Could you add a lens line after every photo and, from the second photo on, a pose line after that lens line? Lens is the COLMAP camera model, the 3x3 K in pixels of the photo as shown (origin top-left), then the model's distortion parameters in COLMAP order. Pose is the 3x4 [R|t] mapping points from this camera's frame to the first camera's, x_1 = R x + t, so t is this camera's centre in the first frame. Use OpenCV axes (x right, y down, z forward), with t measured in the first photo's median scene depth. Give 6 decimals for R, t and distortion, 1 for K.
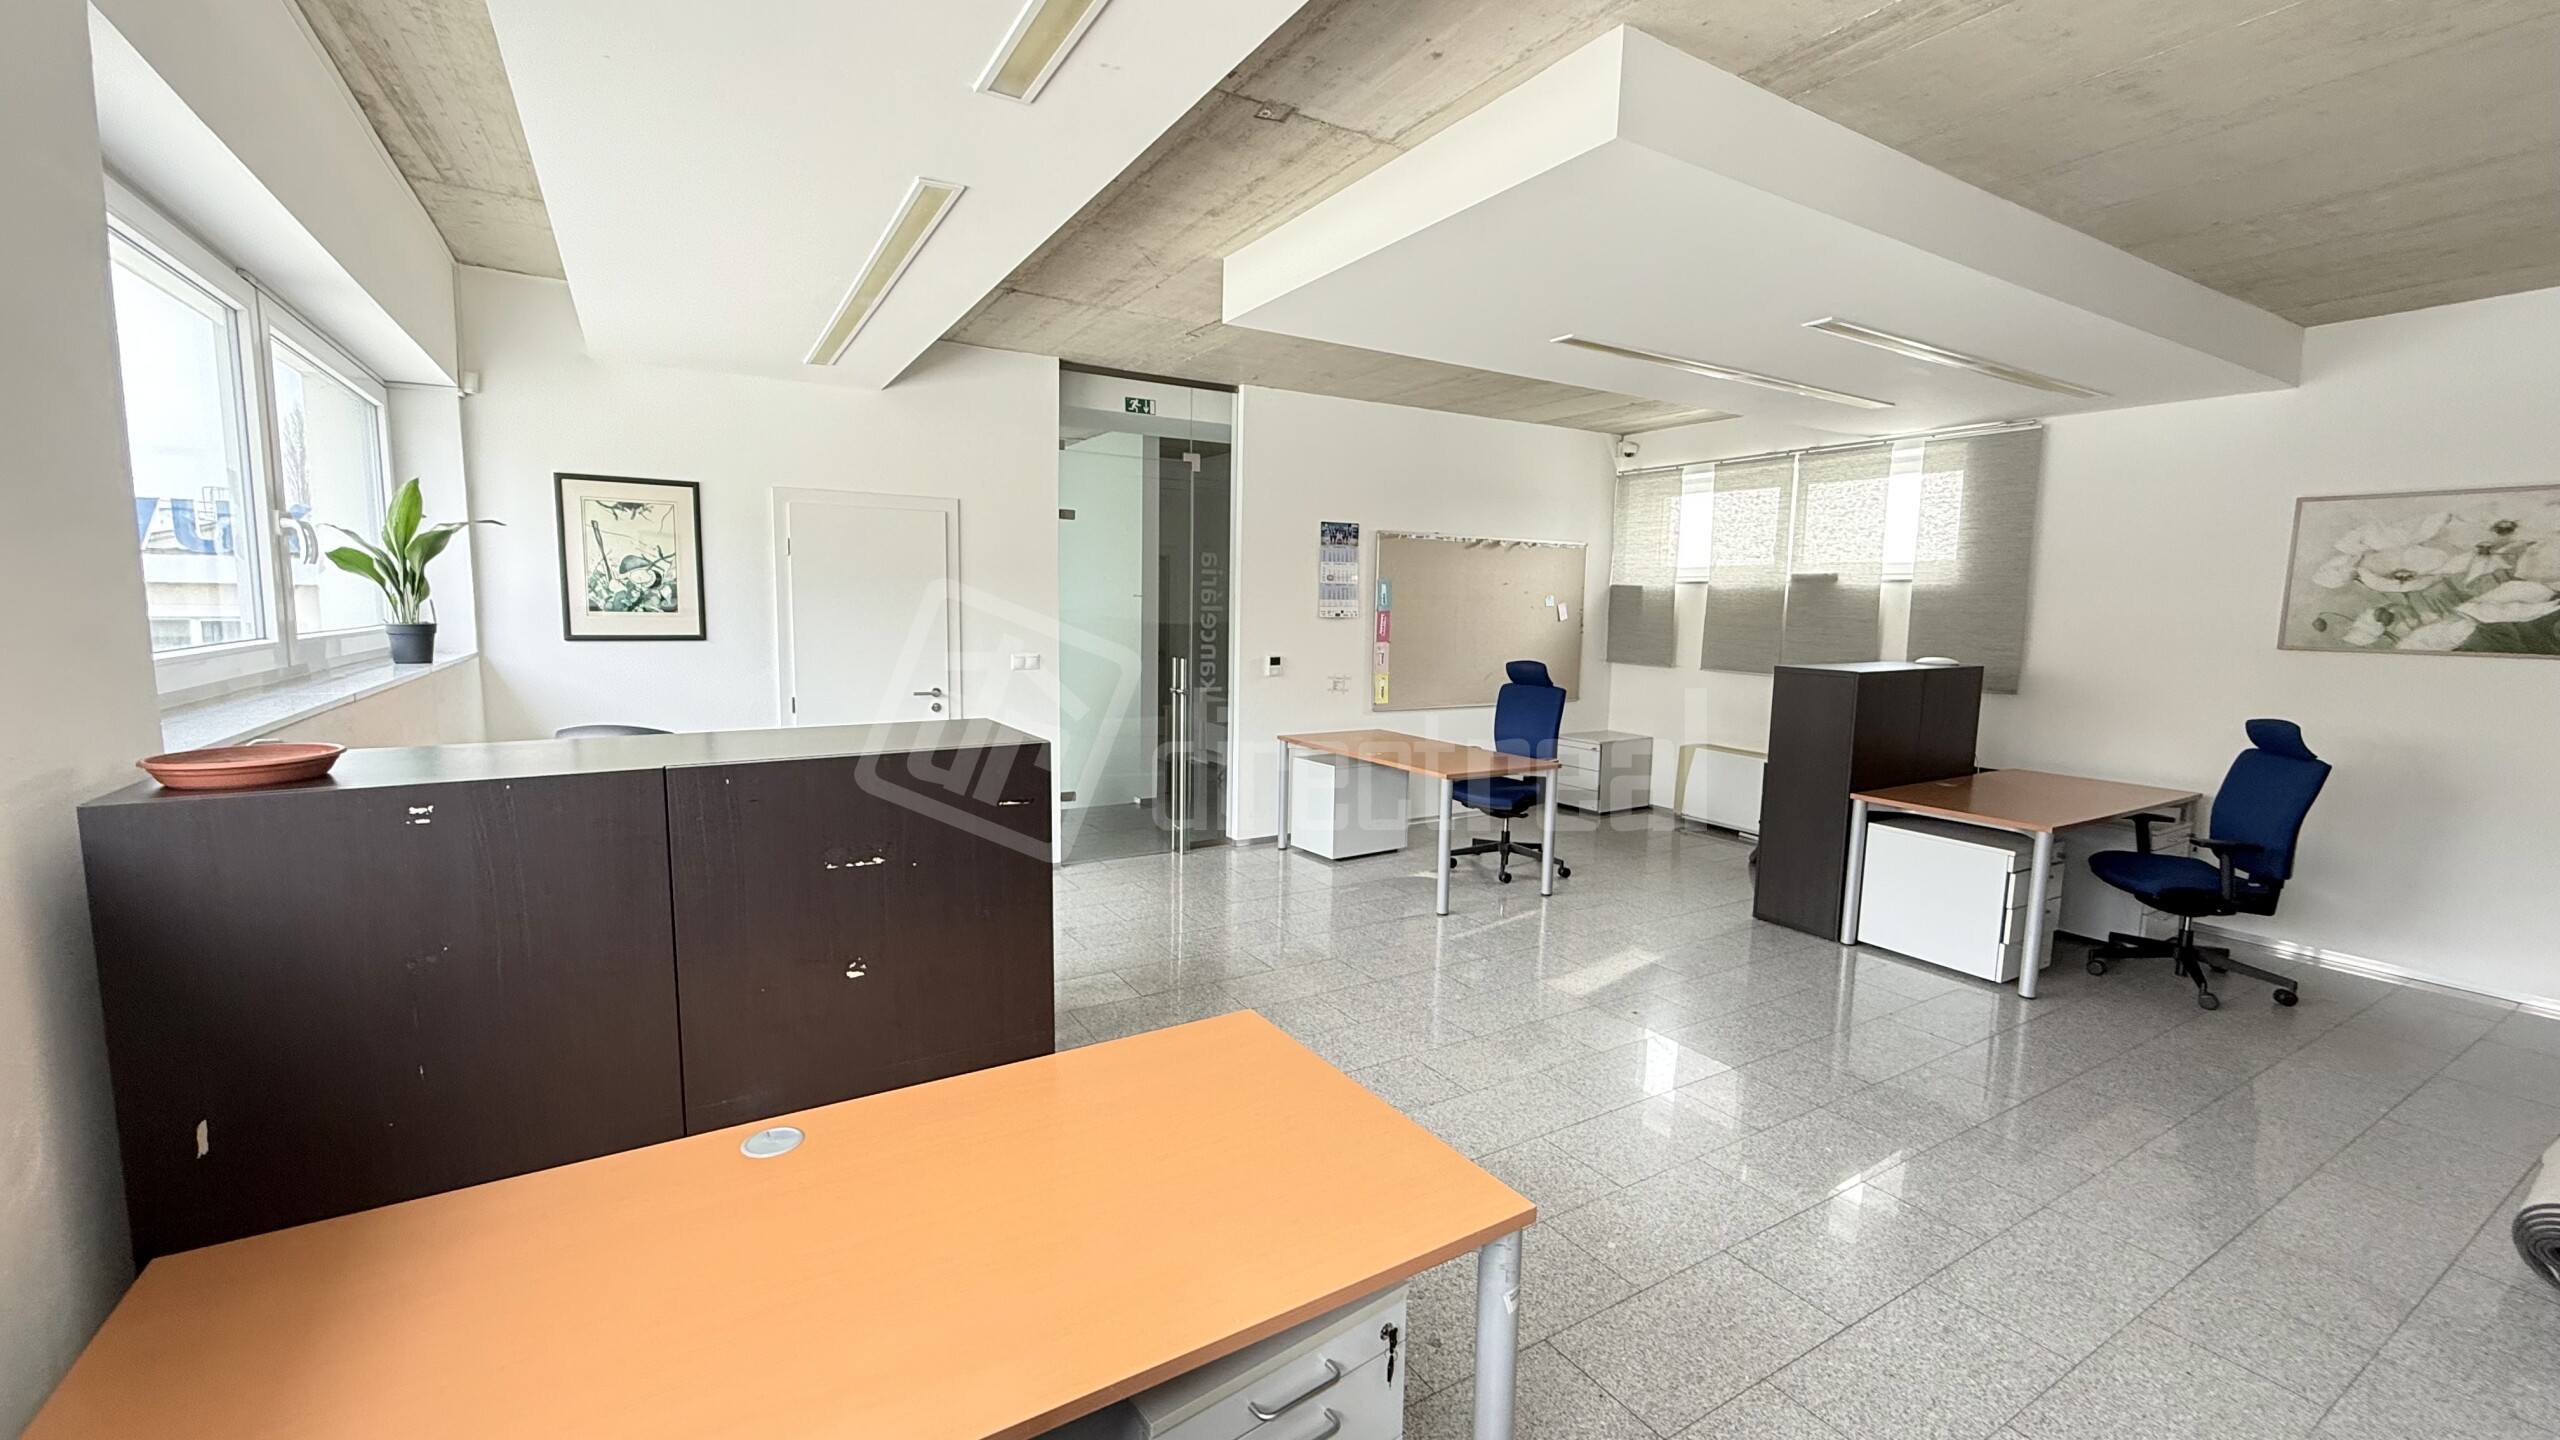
lens RADIAL K [[1019.0, 0, 1269.8], [0, 1019.0, 715.3], [0, 0, 1]] dist [0.001334, -0.000250]
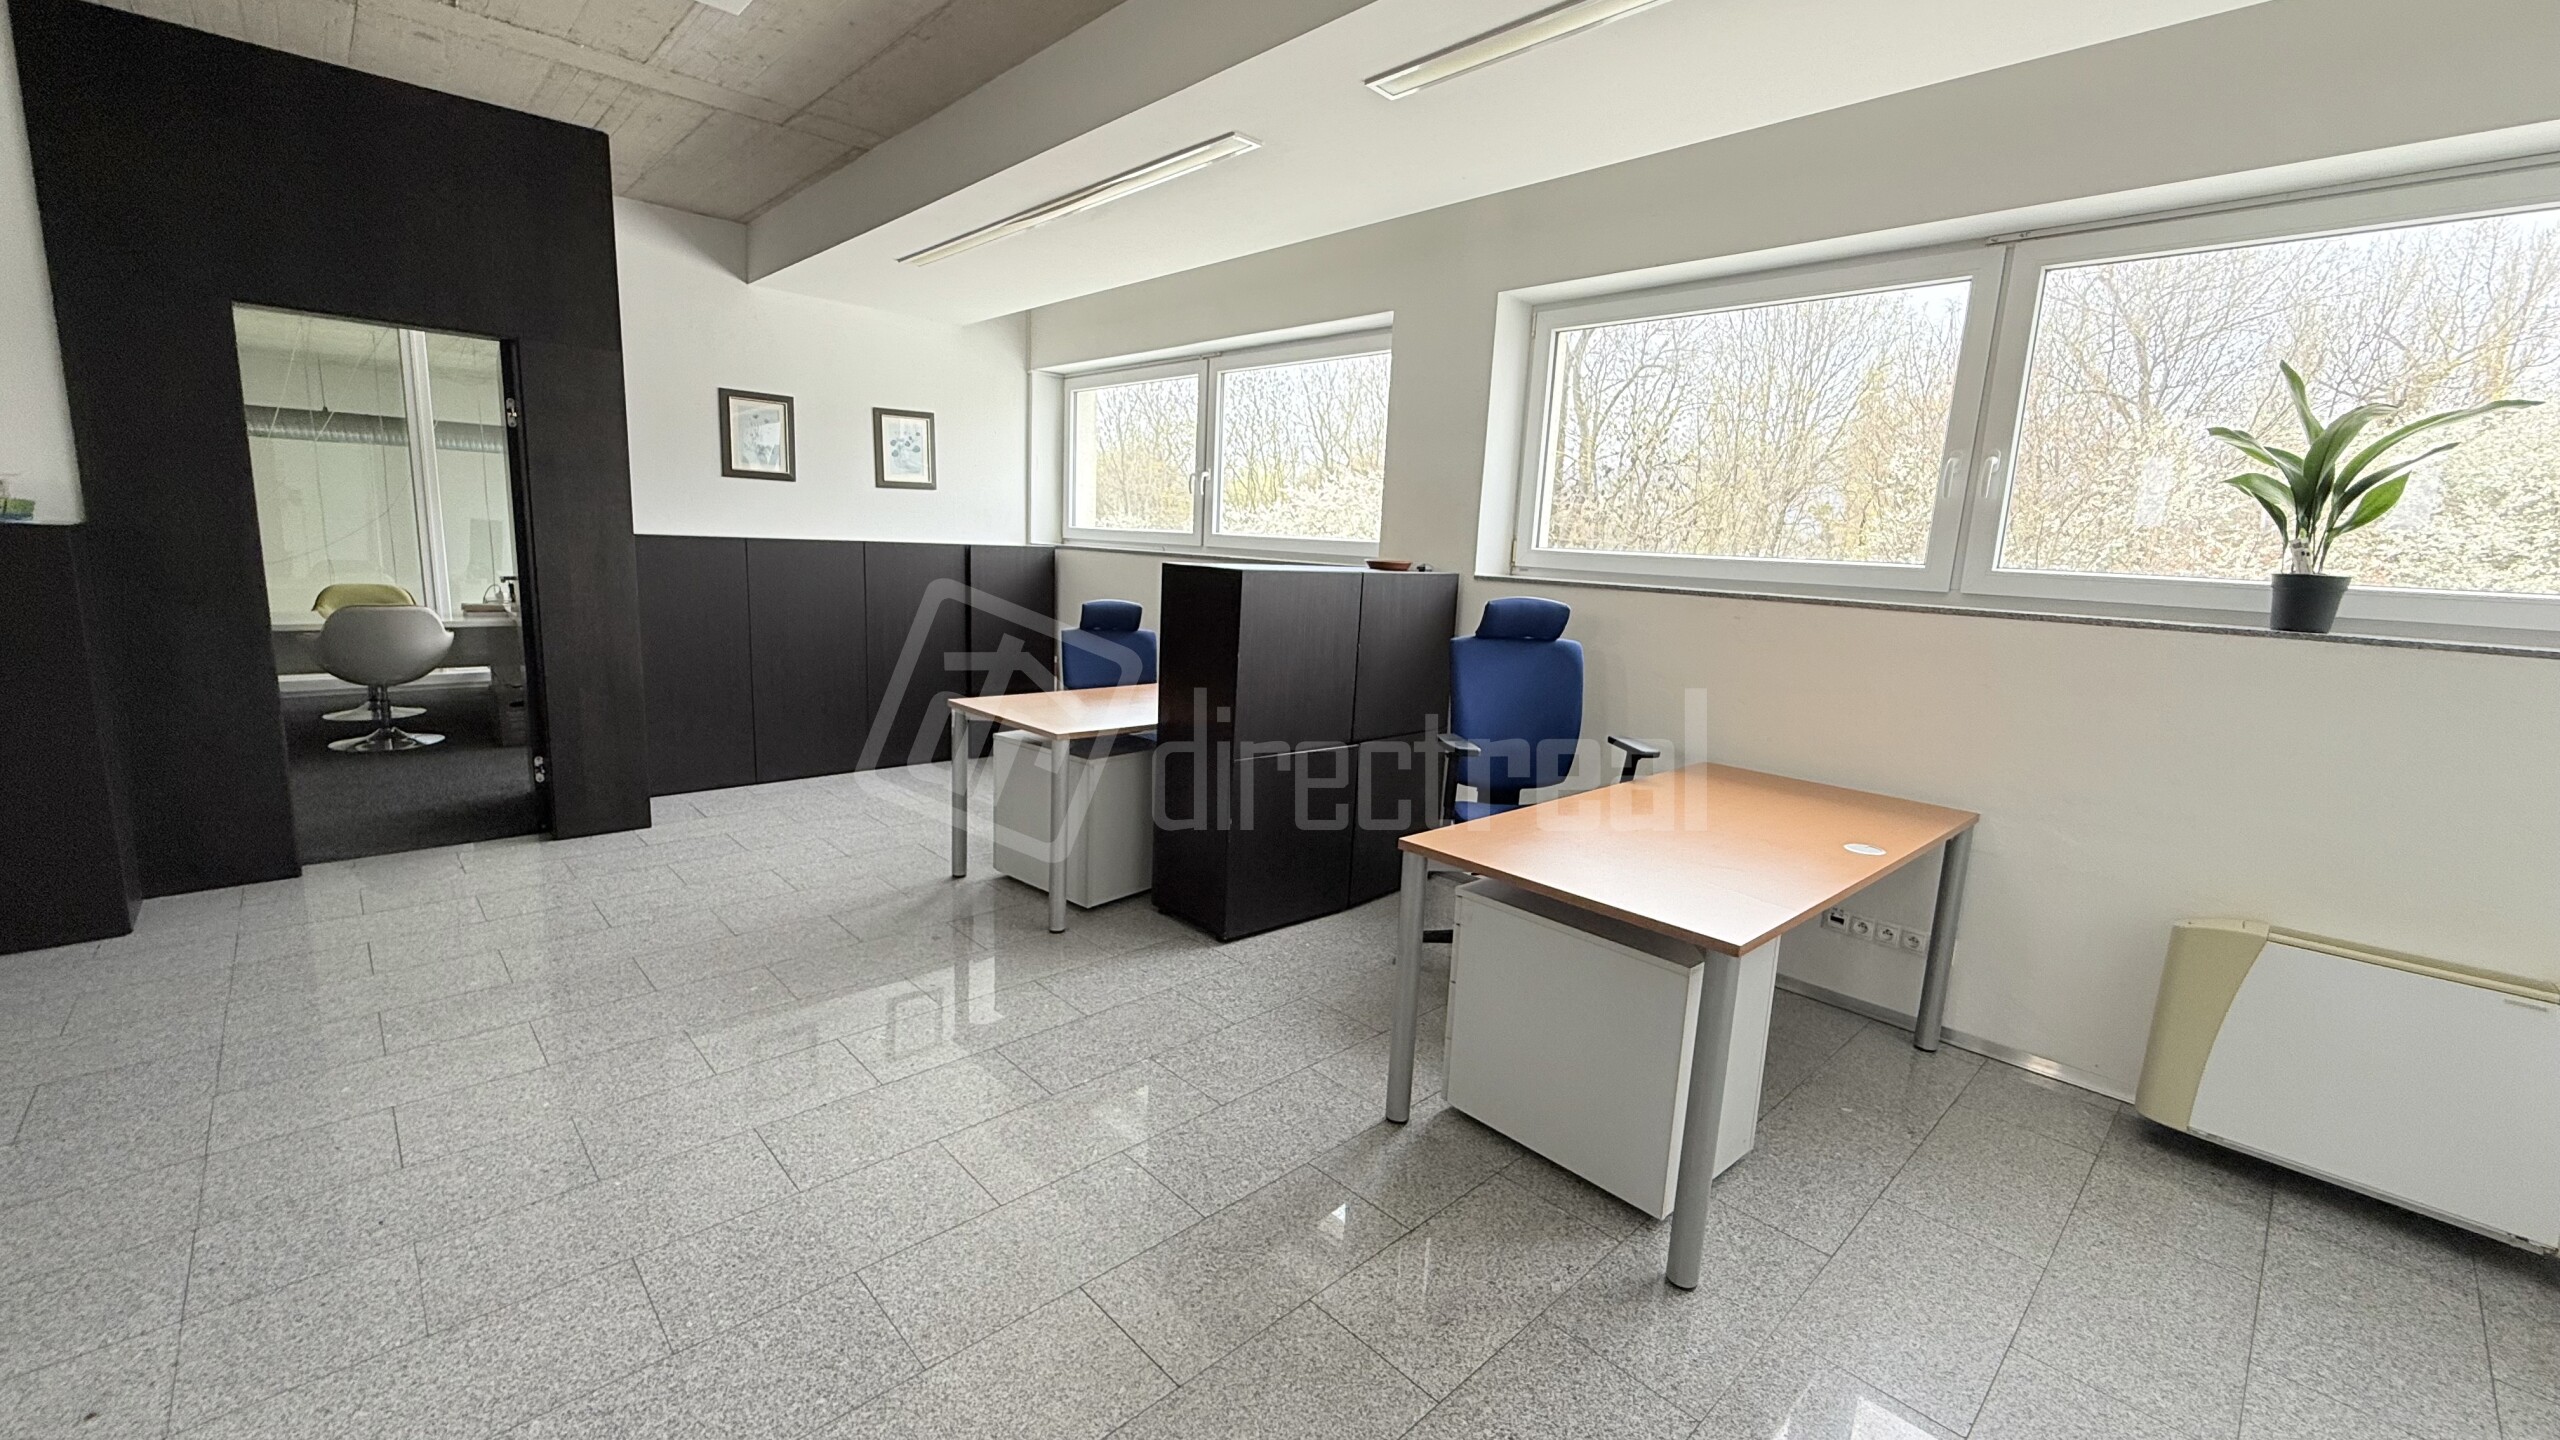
lens RADIAL K [[1019.0, 0, 1269.8], [0, 1019.0, 715.3], [0, 0, 1]] dist [0.001334, -0.000250]
pose [[-0.975578, -0.022758, -0.218473, 0.002298], [-0.084232, 0.957342, 0.276407, -0.076784], [0.202863, 0.288059, -0.935879, 0.902404]]
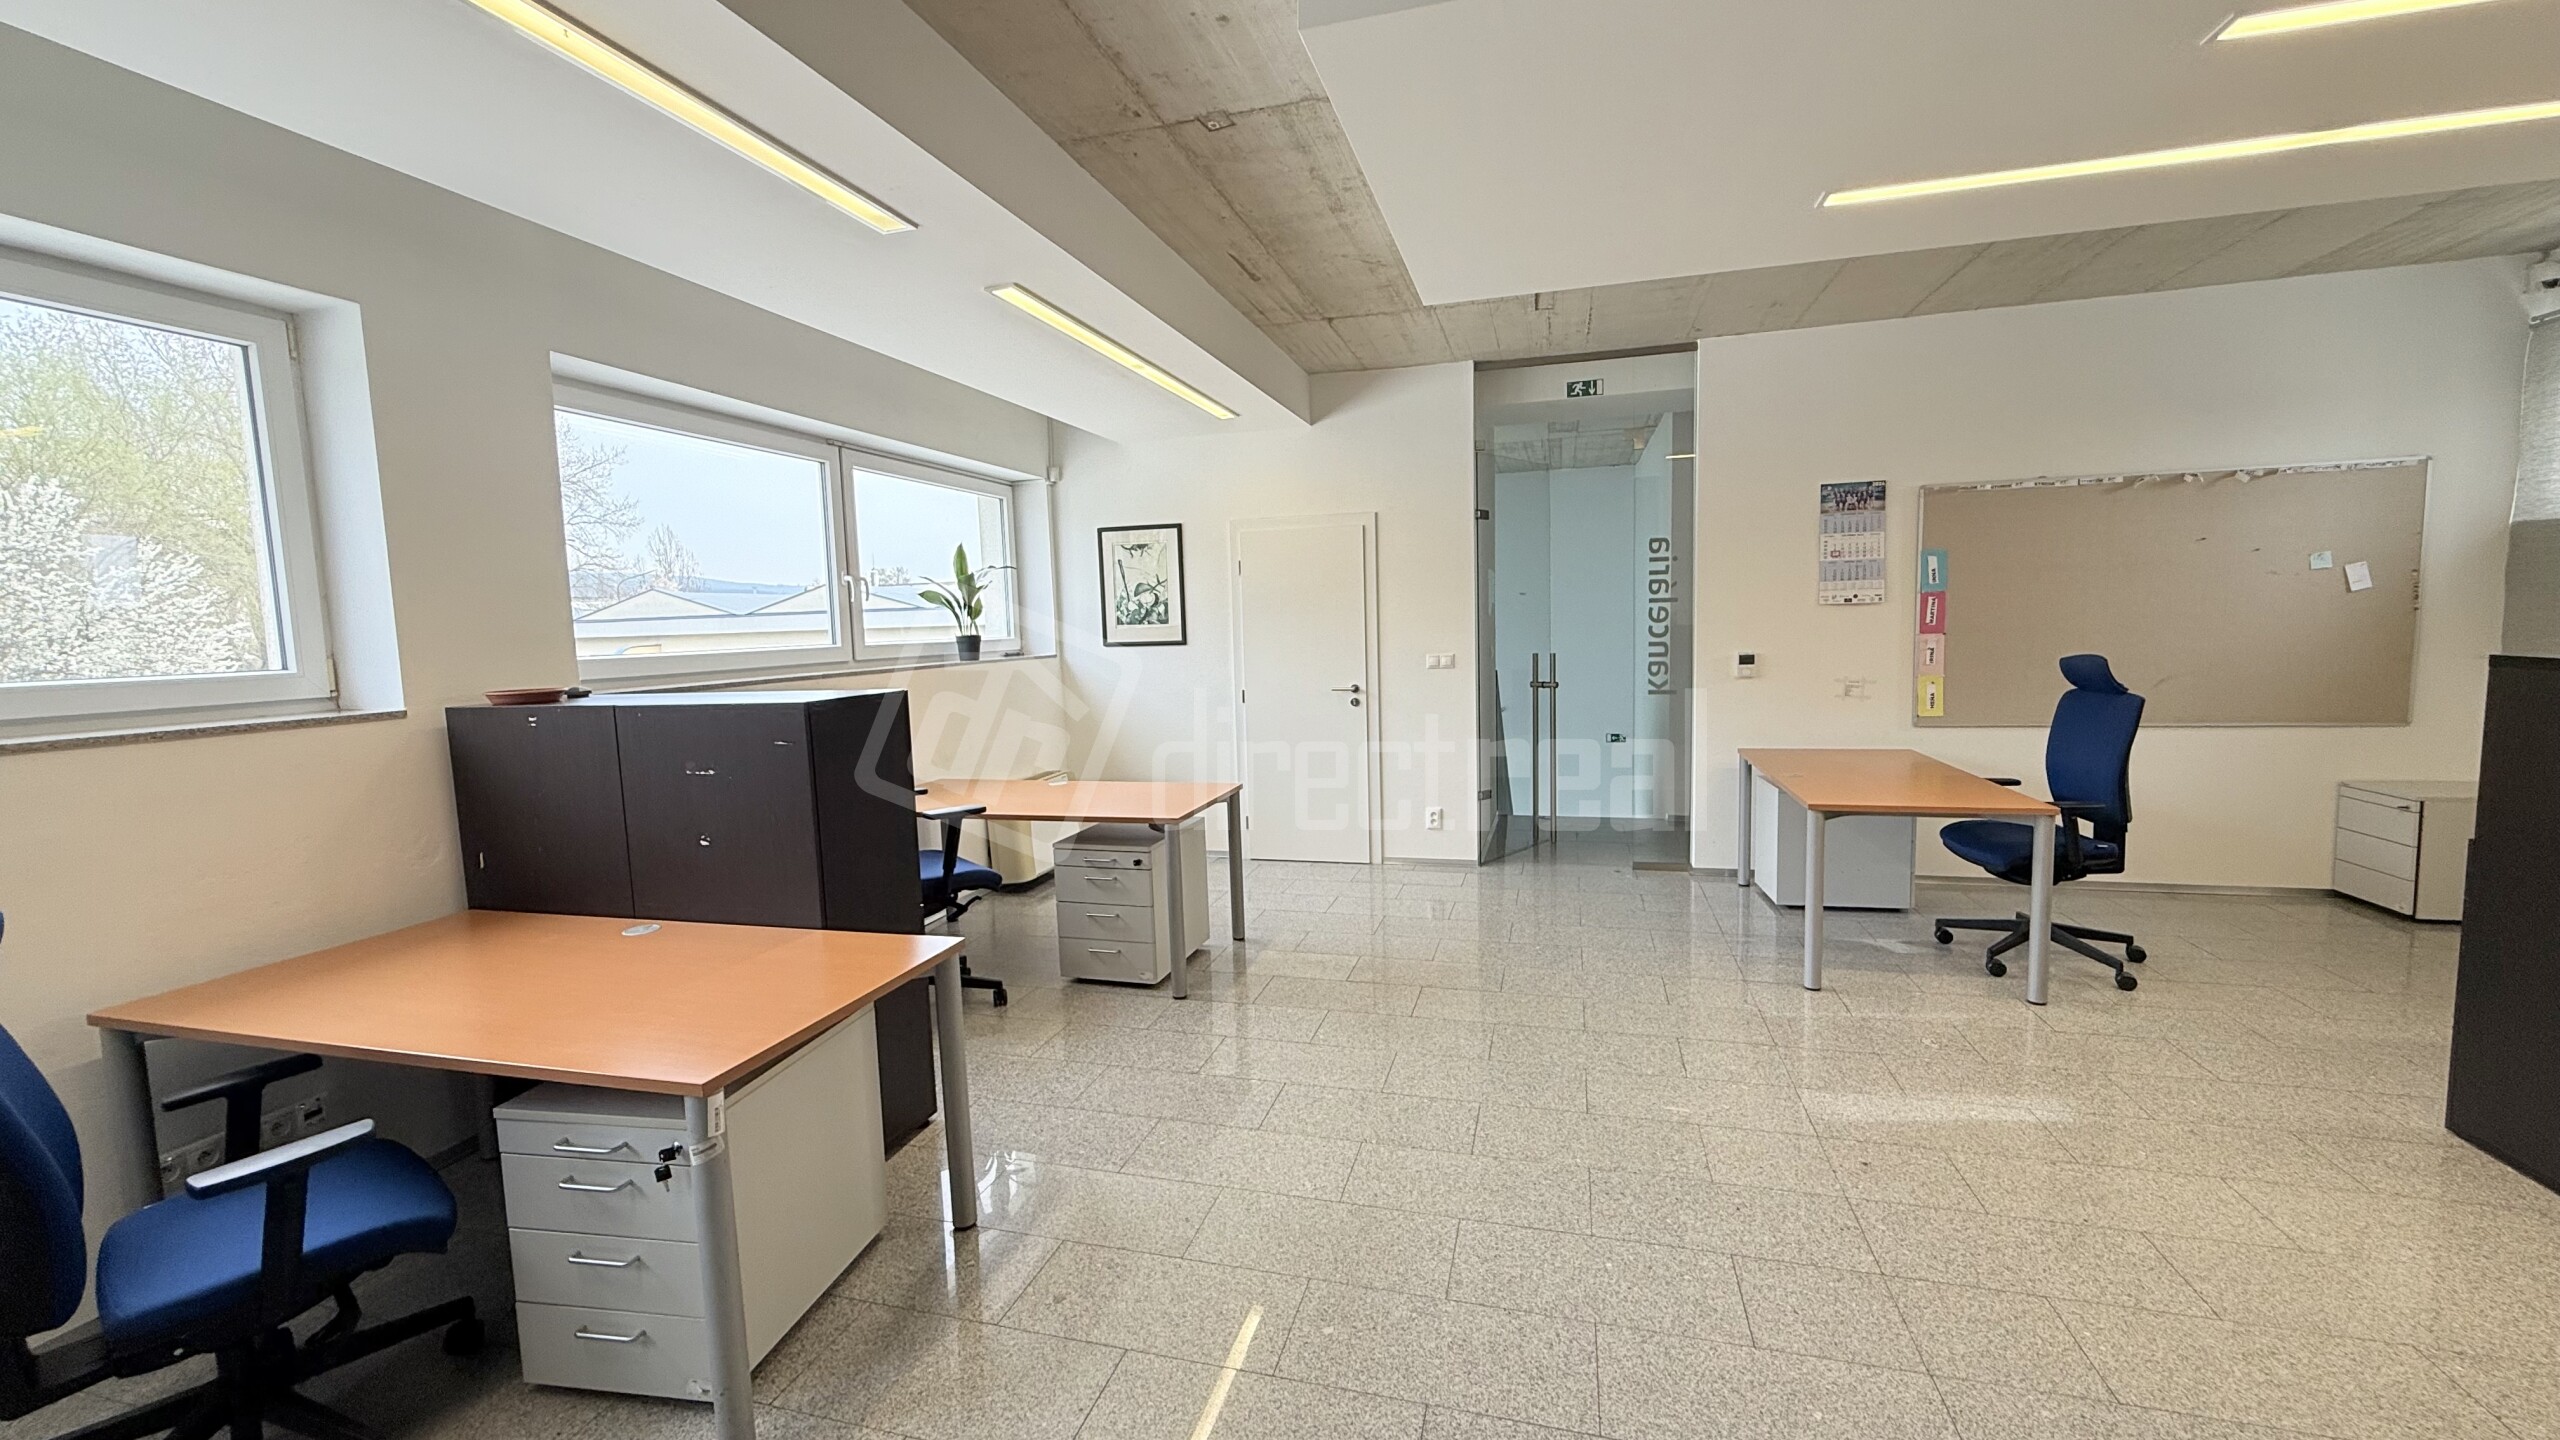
lens RADIAL K [[1019.0, 0, 1269.8], [0, 1019.0, 715.3], [0, 0, 1]] dist [0.001334, -0.000250]
pose [[0.681826, 0.031639, -0.730830, 0.373931], [-0.040141, 0.999177, 0.005808, 0.003494], [0.730413, 0.025376, 0.682535, 0.156069]]
